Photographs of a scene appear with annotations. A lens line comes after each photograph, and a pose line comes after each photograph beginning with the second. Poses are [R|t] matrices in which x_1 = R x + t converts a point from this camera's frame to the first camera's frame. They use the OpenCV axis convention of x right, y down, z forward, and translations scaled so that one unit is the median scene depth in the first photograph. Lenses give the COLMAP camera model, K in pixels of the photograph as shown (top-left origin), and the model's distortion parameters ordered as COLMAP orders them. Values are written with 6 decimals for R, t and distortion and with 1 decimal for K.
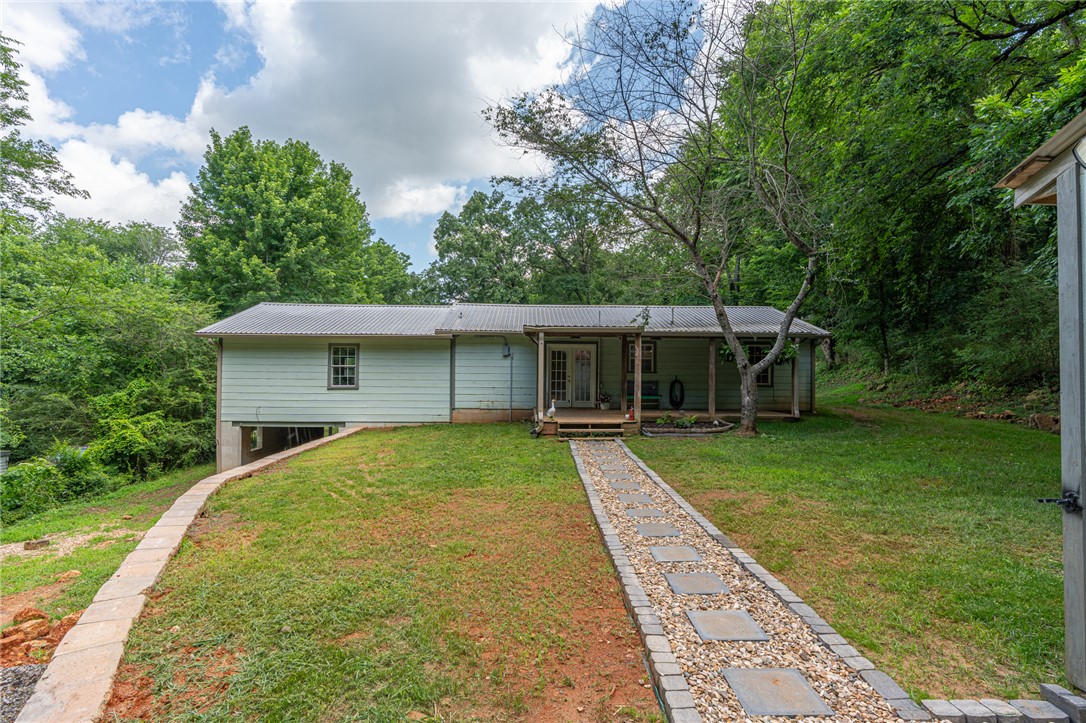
lens RADIAL K [[527.8, 0, 543.0], [0, 527.8, 361.5], [0, 0, 1]] dist [0.000790, 0.000029]
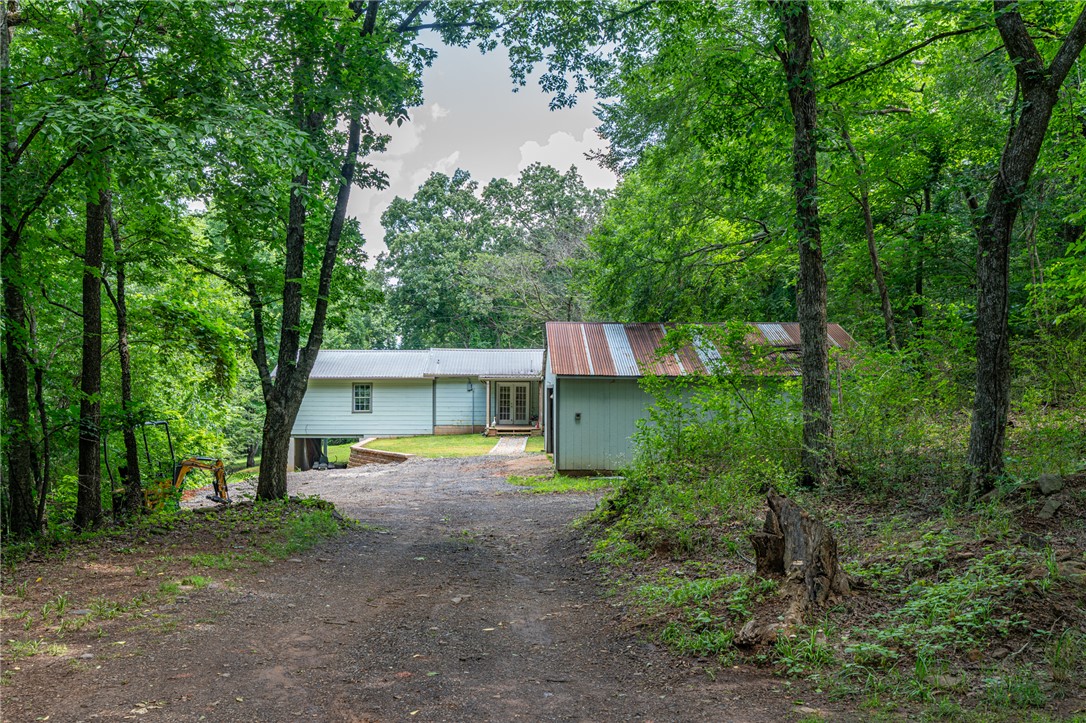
lens RADIAL K [[1070.6, 0, 543.0], [0, 1070.6, 361.5], [0, 0, 1]] dist [0.003242, 0.000538]
pose [[0.999950, -0.005790, -0.008095, 0.166102], [0.005762, 0.999978, -0.003396, -0.081627], [0.008115, 0.003349, 0.999961, -2.067008]]
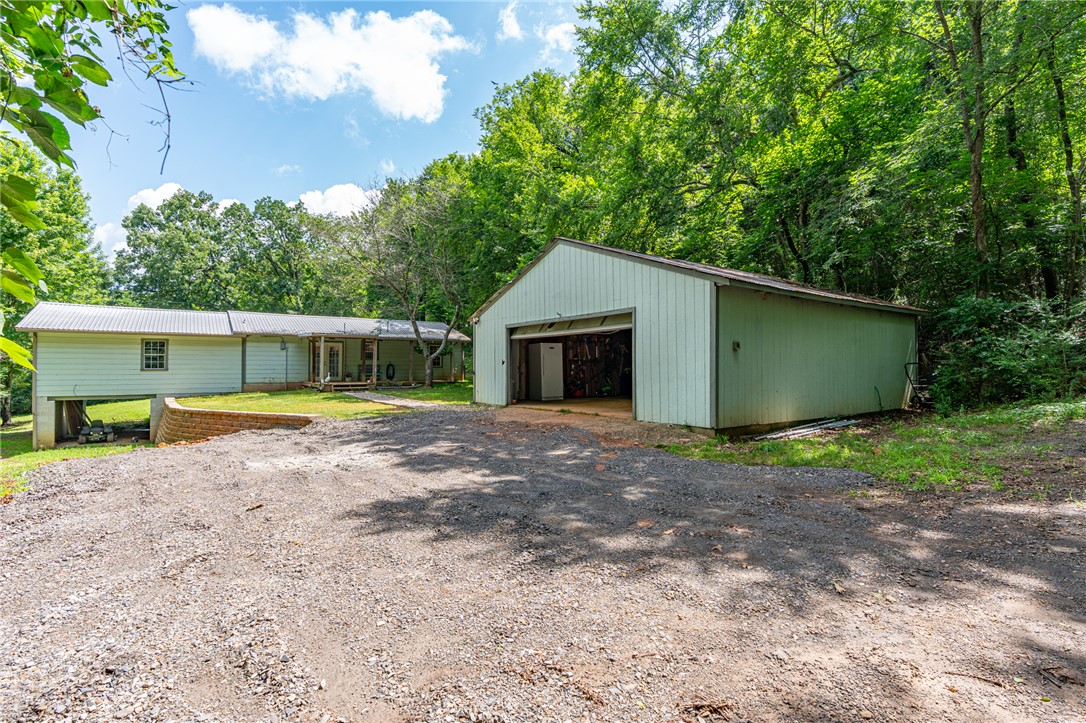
lens RADIAL K [[507.5, 0, 543.0], [0, 507.5, 361.5], [0, 0, 1]] dist [0.000508, 0.000156]
pose [[0.835788, -0.000392, 0.549053, -0.254587], [-0.004250, 0.999965, 0.007185, 0.012160], [-0.549036, -0.008339, 0.835757, -0.703748]]
